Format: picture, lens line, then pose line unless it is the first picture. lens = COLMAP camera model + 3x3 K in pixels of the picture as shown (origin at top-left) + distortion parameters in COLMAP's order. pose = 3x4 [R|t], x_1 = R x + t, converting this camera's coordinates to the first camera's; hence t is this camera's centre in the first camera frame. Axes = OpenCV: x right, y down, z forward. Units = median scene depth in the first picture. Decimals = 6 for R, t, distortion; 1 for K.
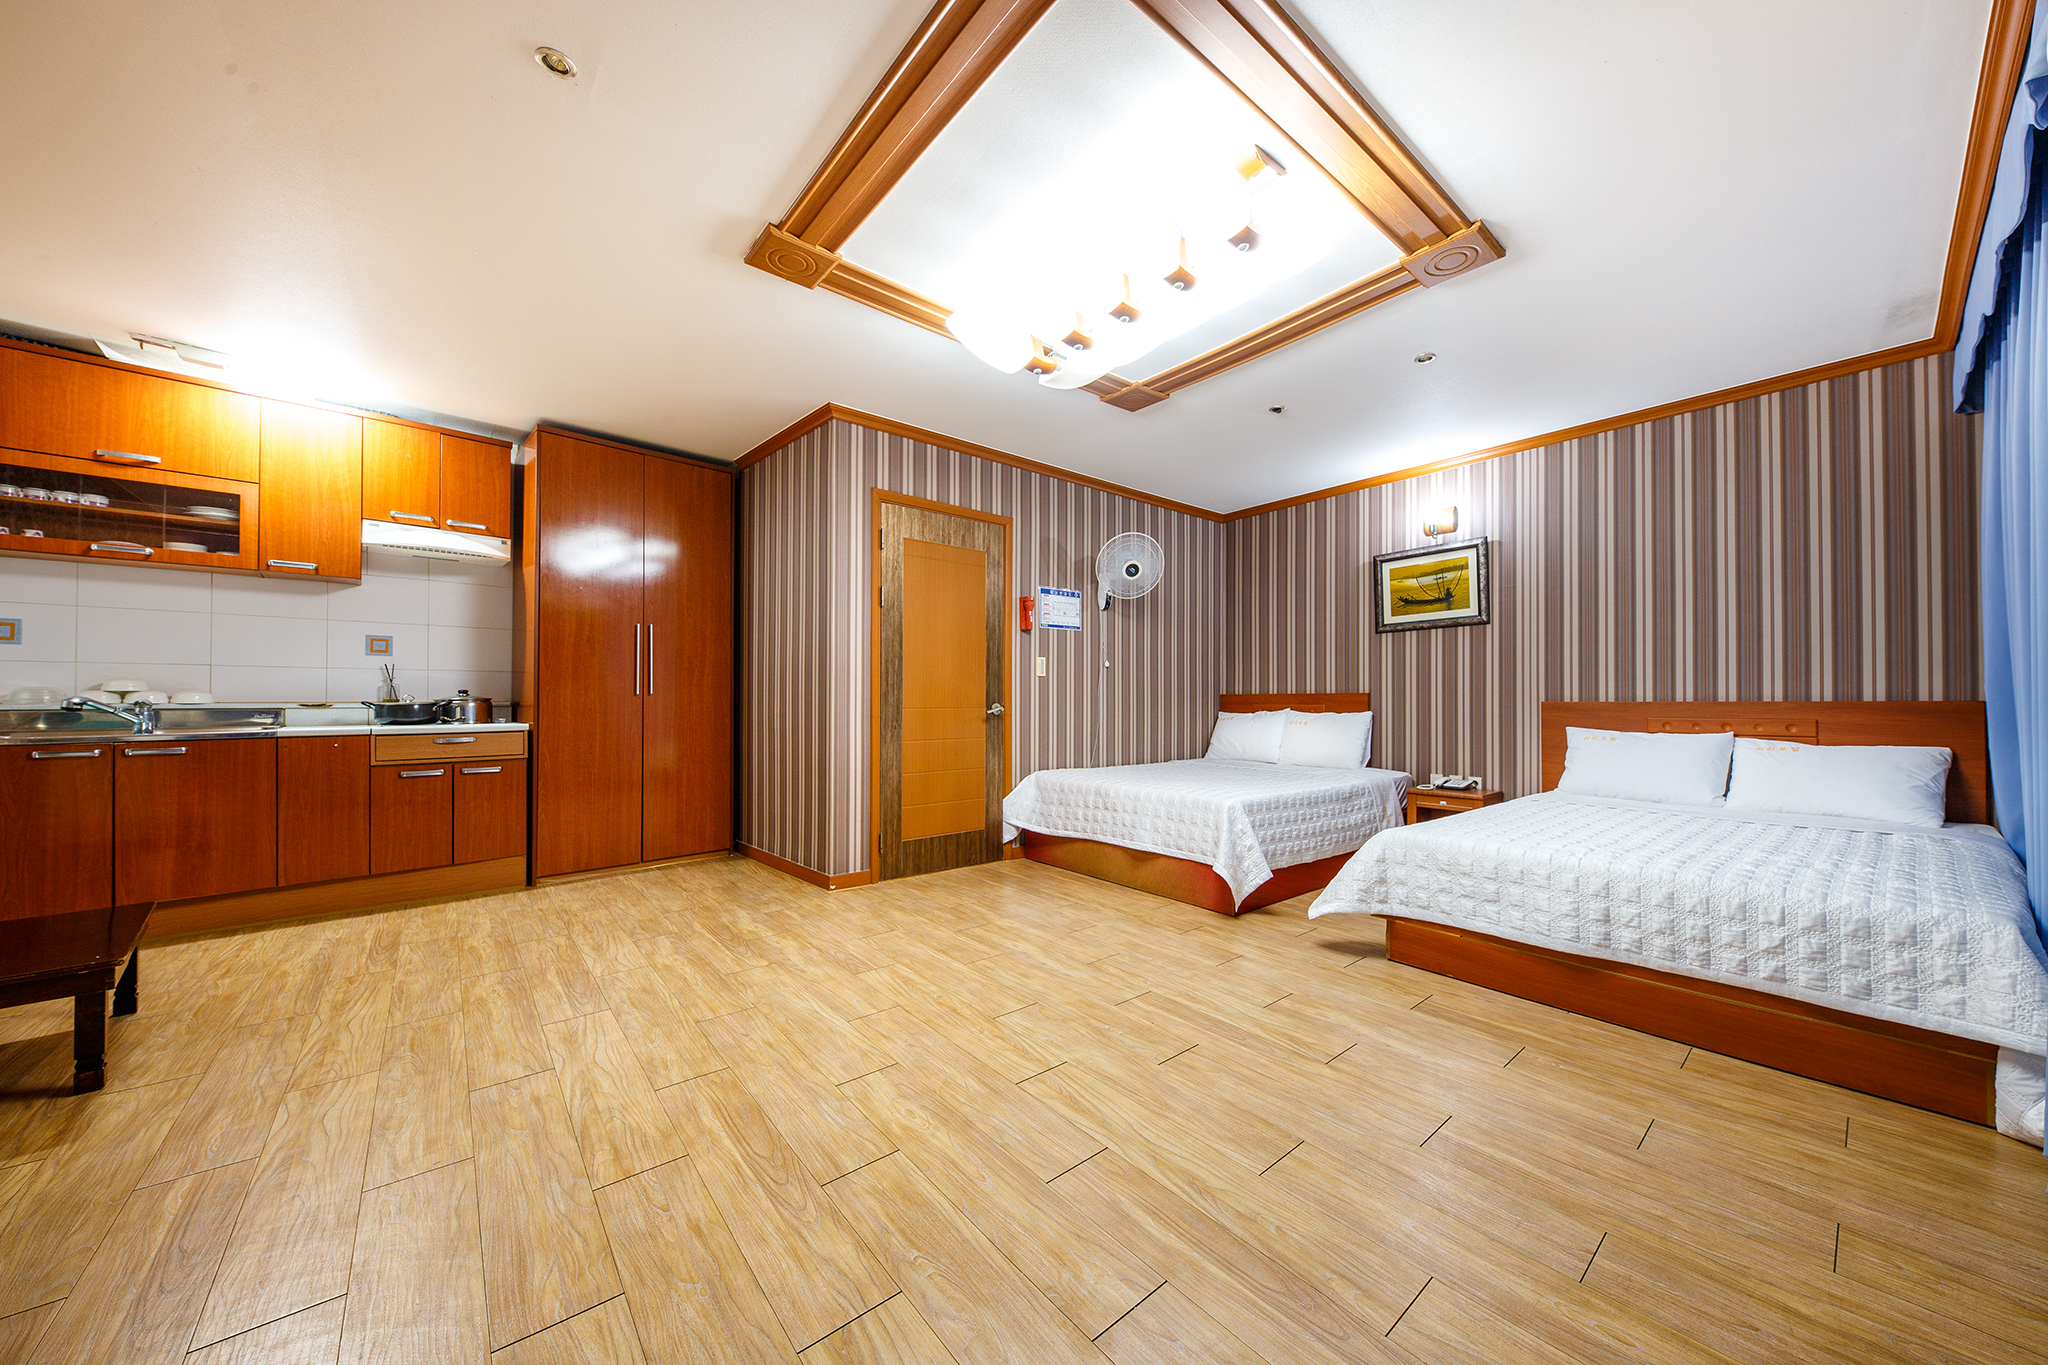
lens RADIAL K [[704.4, 0, 1024.0], [0, 704.4, 682.5], [0, 0, 1]] dist [-0.000697, -0.000144]
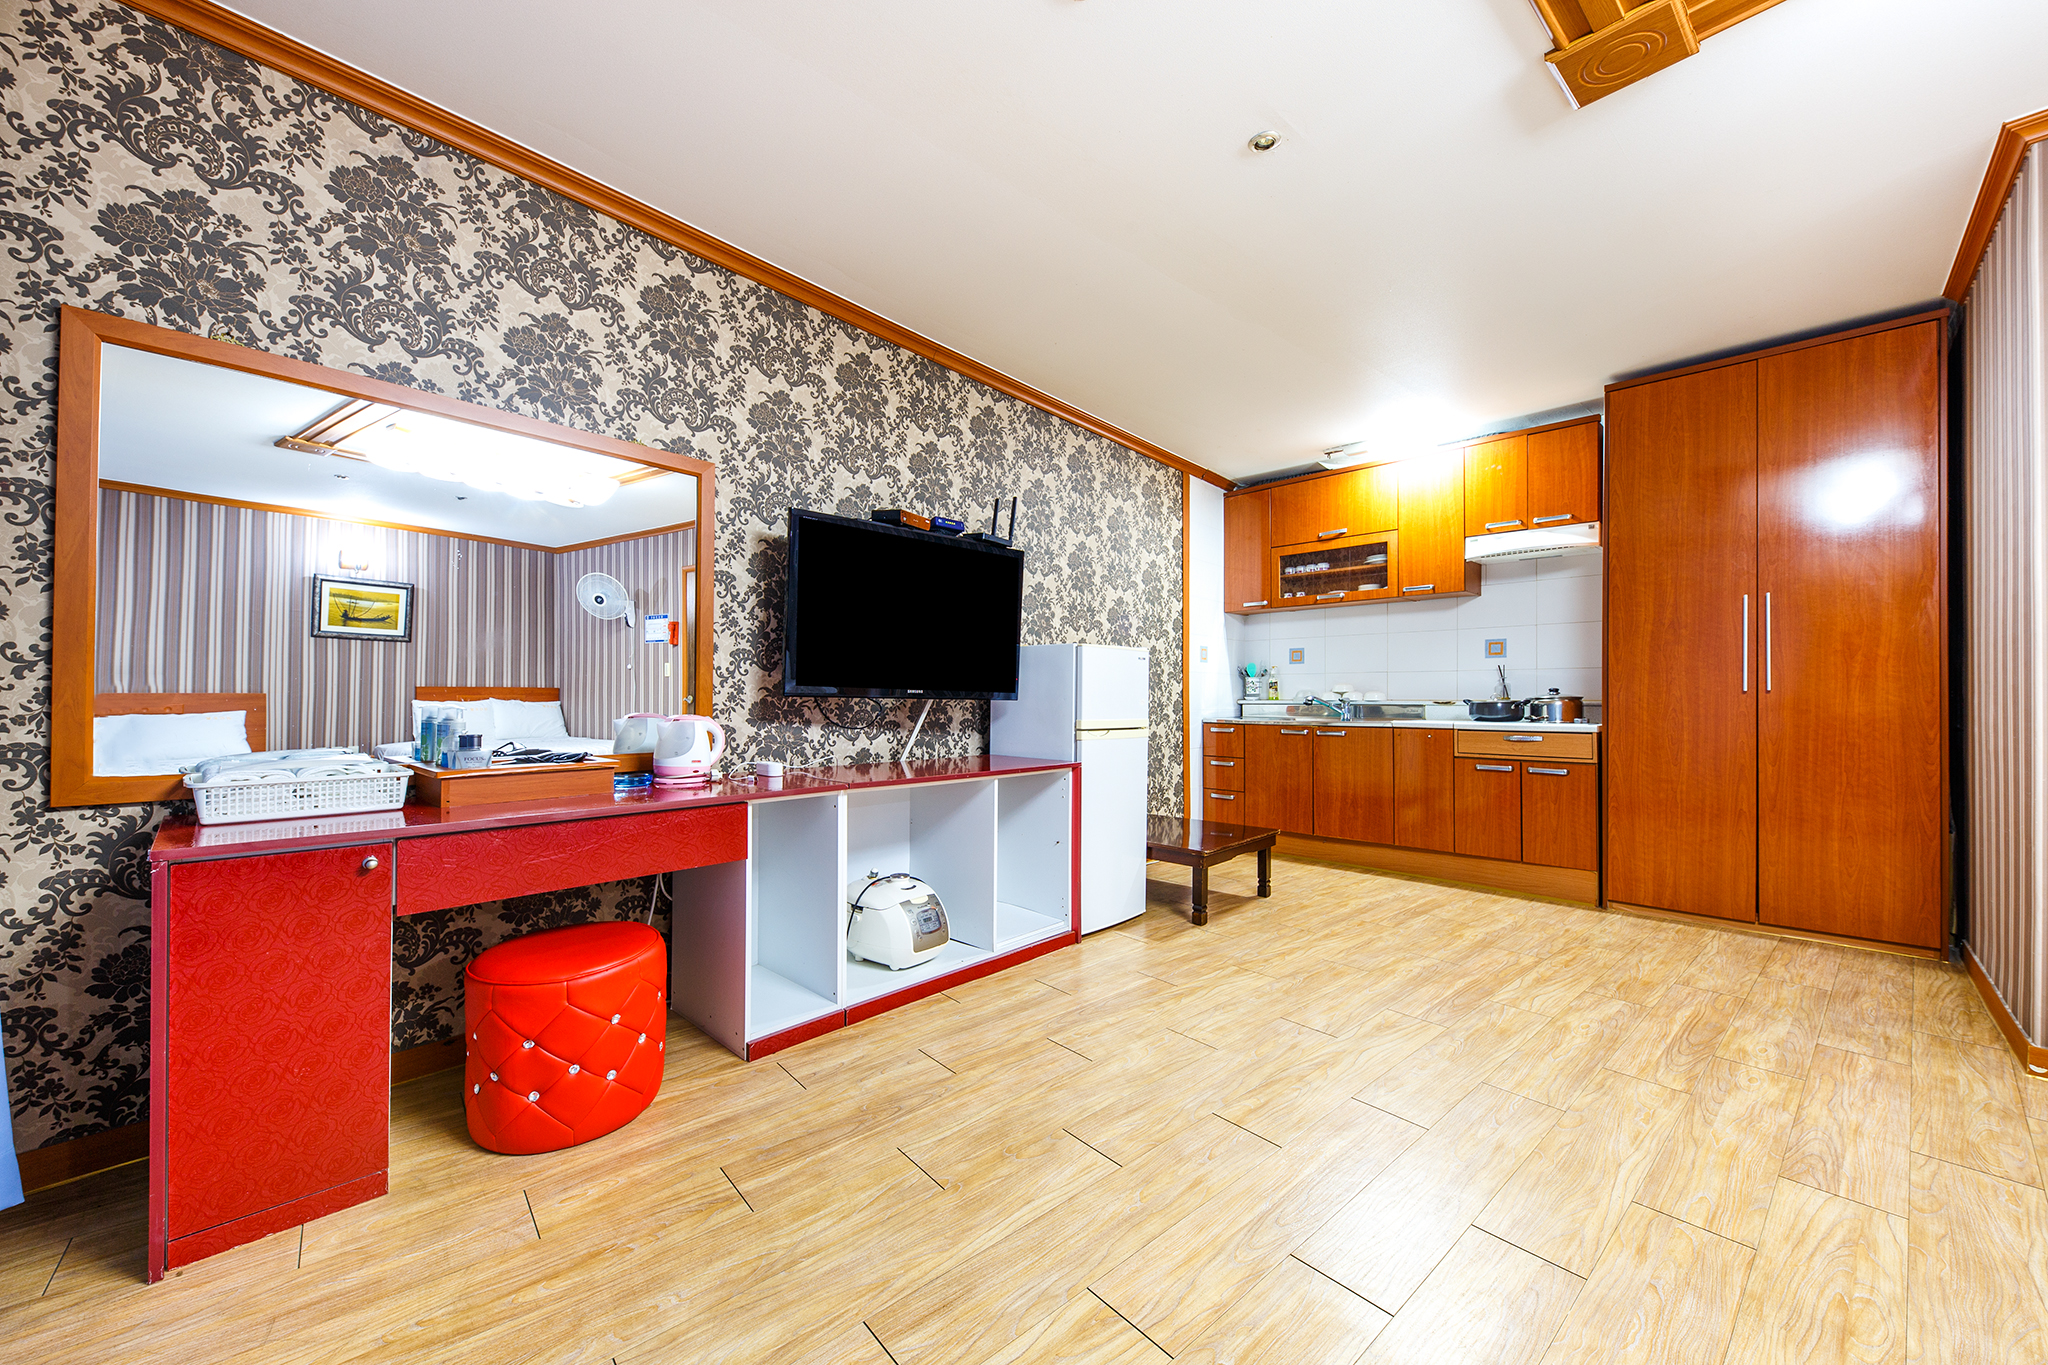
lens RADIAL K [[764.0, 0, 1024.0], [0, 764.0, 682.5], [0, 0, 1]] dist [-0.000522, -0.000289]
pose [[0.016235, -0.019056, -0.999687, 0.308566], [0.020852, 0.999607, -0.018716, 0.008833], [0.999651, -0.020541, 0.016626, 0.311143]]
